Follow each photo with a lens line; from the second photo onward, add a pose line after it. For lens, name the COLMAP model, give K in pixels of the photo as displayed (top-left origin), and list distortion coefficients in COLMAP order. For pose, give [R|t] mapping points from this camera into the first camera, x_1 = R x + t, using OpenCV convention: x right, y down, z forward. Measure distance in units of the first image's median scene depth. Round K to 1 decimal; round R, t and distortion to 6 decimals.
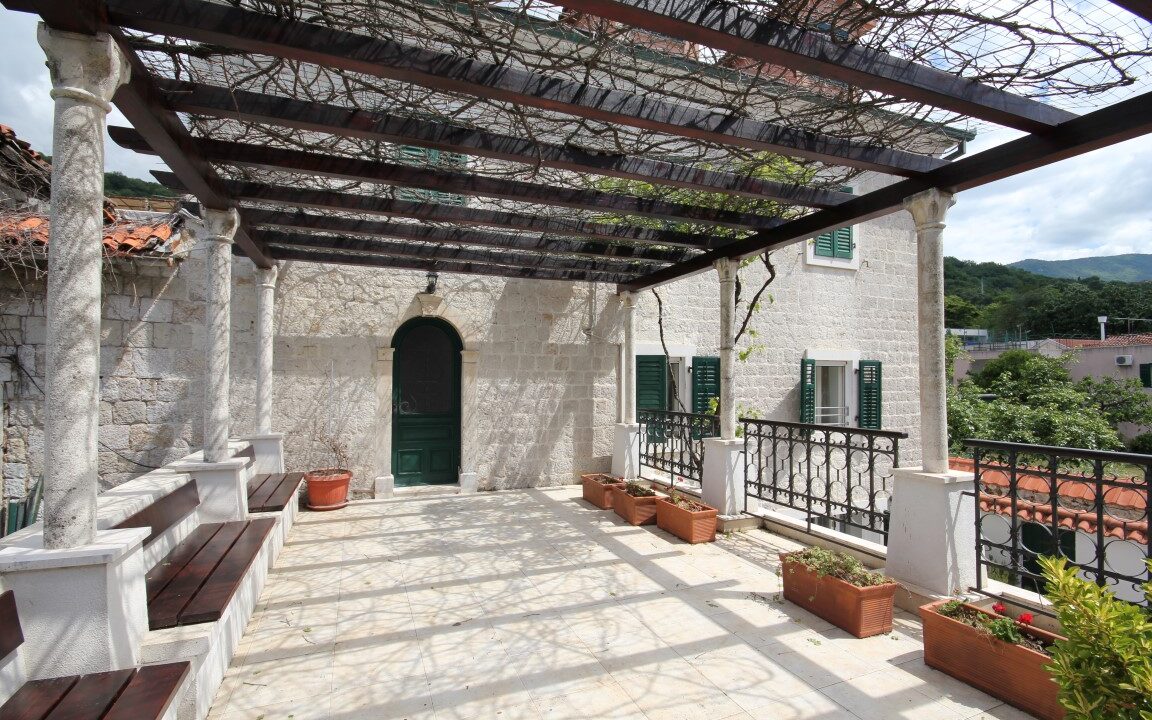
lens RADIAL K [[525.5, 0, 573.2], [0, 525.5, 368.2], [0, 0, 1]] dist [-0.003026, -0.001144]
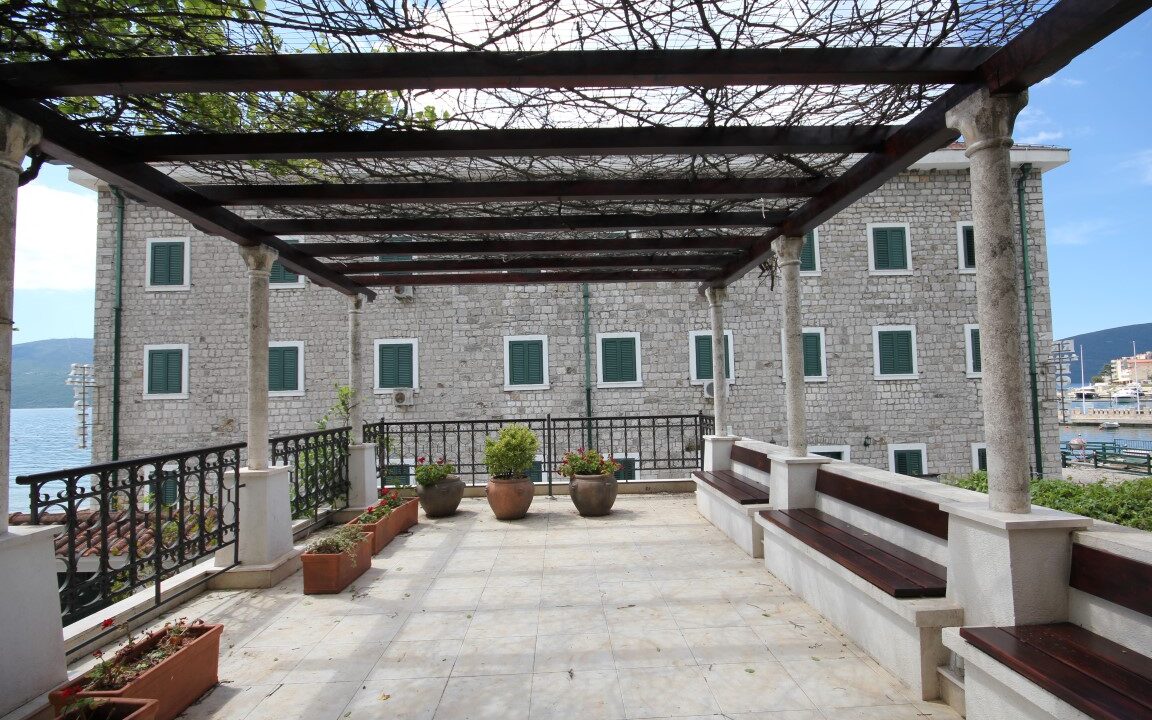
lens RADIAL K [[525.5, 0, 574.8], [0, 525.5, 367.3], [0, 0, 1]] dist [-0.003026, -0.001144]
pose [[-0.935494, 0.034681, 0.351637, -0.434060], [0.007827, 0.996961, -0.077505, 0.053486], [-0.353256, -0.069753, -0.932923, 1.780890]]
